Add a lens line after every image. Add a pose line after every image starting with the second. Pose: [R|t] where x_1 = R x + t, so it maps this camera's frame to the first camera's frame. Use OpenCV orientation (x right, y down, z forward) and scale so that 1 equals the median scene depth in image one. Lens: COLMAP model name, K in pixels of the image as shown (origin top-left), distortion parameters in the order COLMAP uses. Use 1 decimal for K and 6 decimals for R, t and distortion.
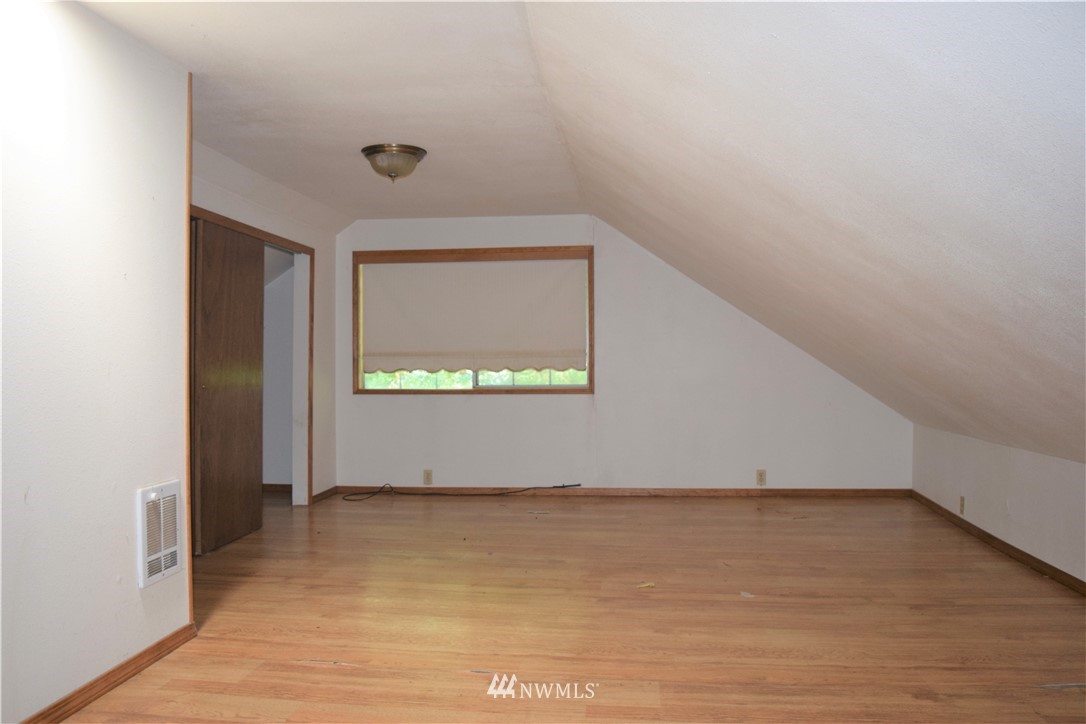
lens RADIAL K [[862.5, 0, 542.3], [0, 862.5, 362.8], [0, 0, 1]] dist [-0.086373, 0.018968]
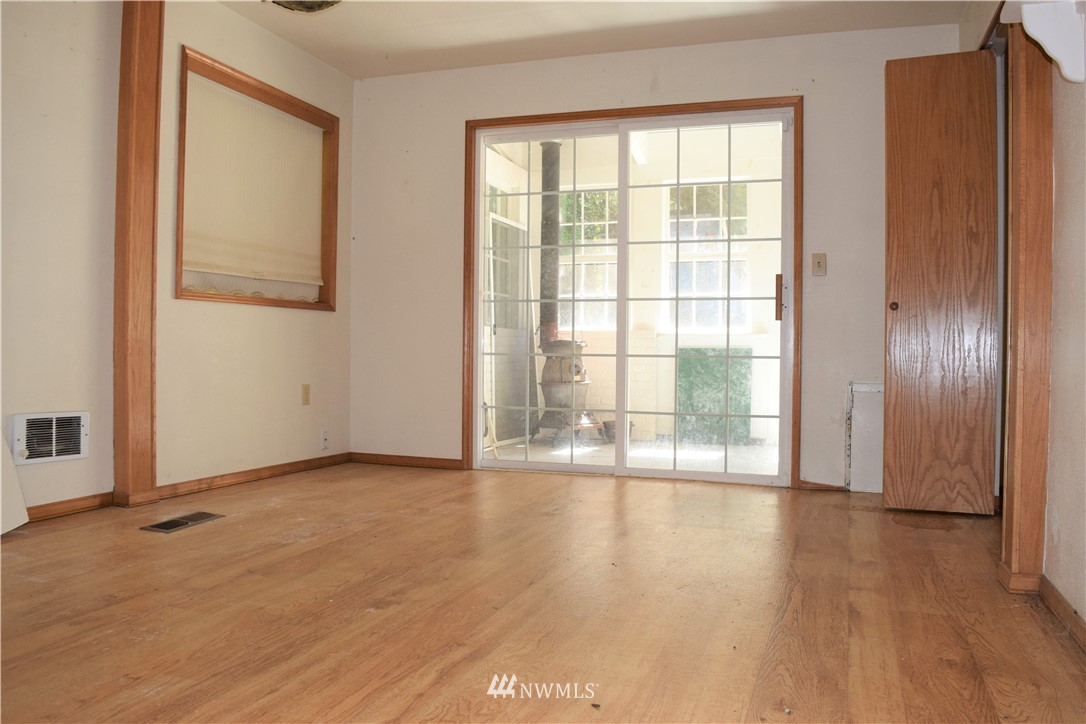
lens RADIAL K [[862.5, 0, 542.2], [0, 862.5, 360.3], [0, 0, 1]] dist [-0.086373, 0.018968]
pose [[0.215941, -0.012523, 0.976326, -0.338949], [-0.004154, 0.999897, 0.013744, 0.144537], [-0.976398, -0.007024, 0.215867, 0.668330]]
